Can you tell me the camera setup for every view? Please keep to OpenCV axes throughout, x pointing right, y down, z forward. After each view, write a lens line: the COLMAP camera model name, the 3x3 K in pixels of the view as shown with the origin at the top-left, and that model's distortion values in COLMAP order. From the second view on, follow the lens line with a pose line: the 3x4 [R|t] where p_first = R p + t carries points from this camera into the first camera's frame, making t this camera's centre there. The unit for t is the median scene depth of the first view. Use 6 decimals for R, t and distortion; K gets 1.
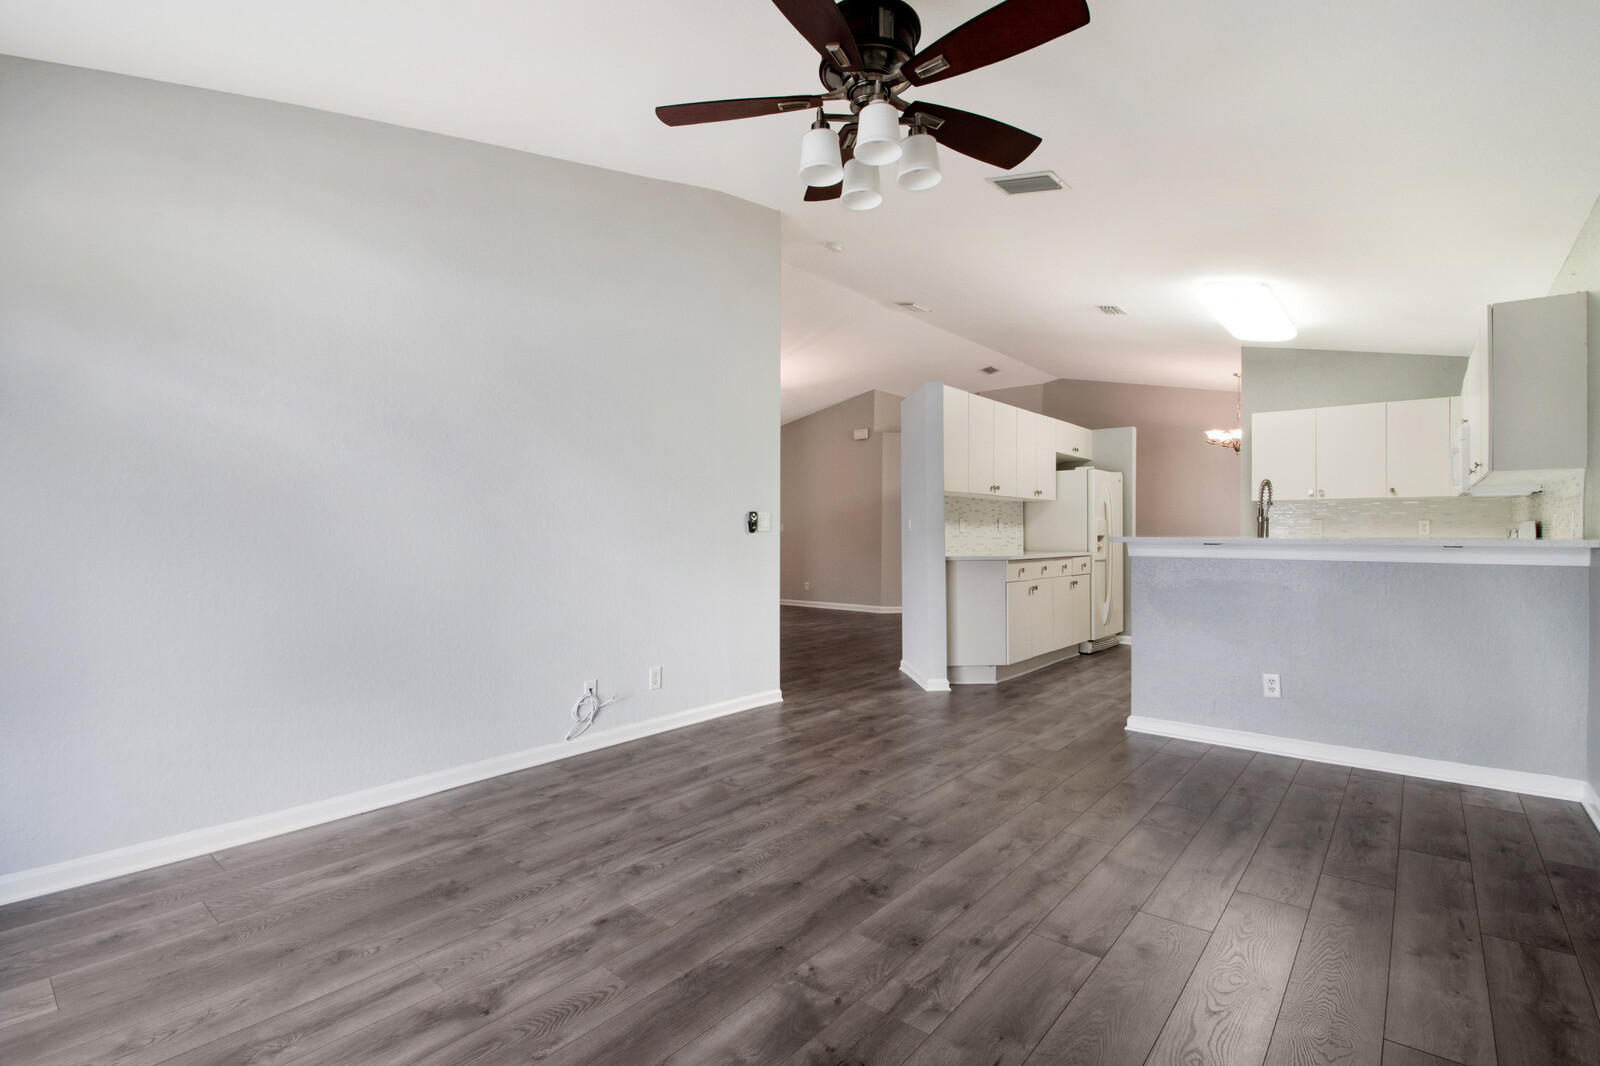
lens RADIAL K [[745.0, 0, 791.9], [0, 745.0, 526.0], [0, 0, 1]] dist [-0.003391, -0.000835]
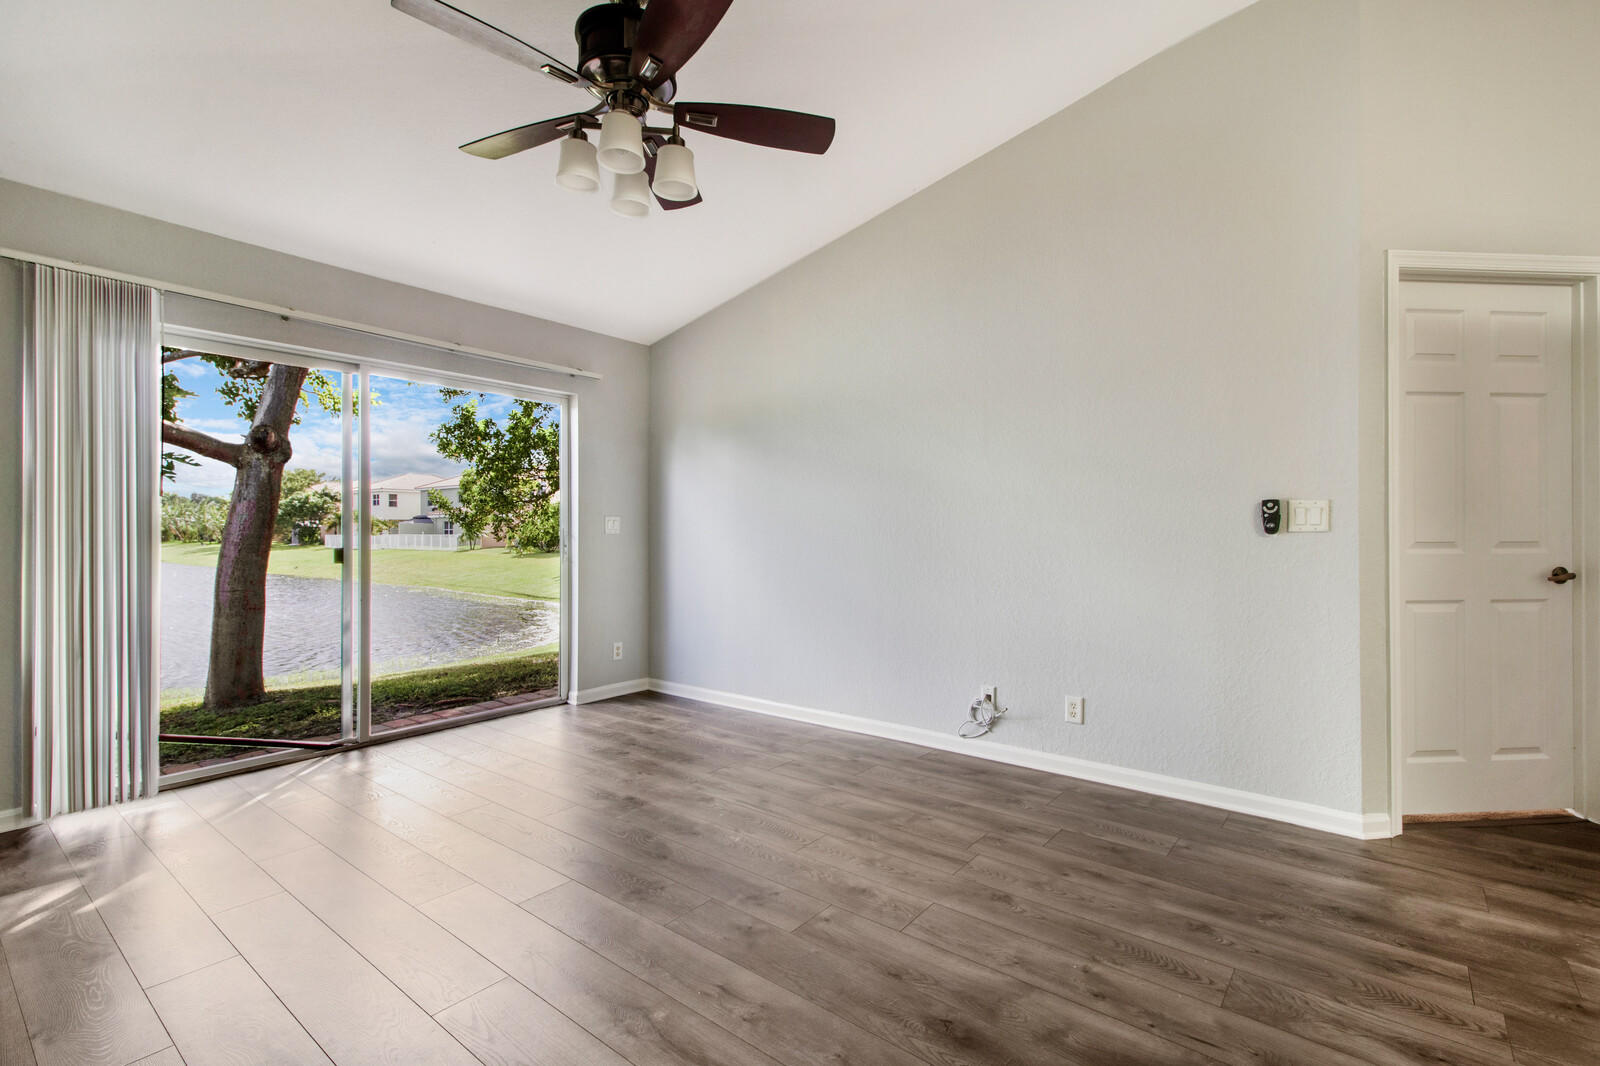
lens RADIAL K [[729.4, 0, 801.9], [0, 729.4, 530.9], [0, 0, 1]] dist [0.022567, -0.000347]
pose [[0.023274, -0.002484, -0.999726, 0.759139], [0.008934, 0.999957, -0.002277, 0.005709], [0.999689, -0.008879, 0.023295, 0.826683]]
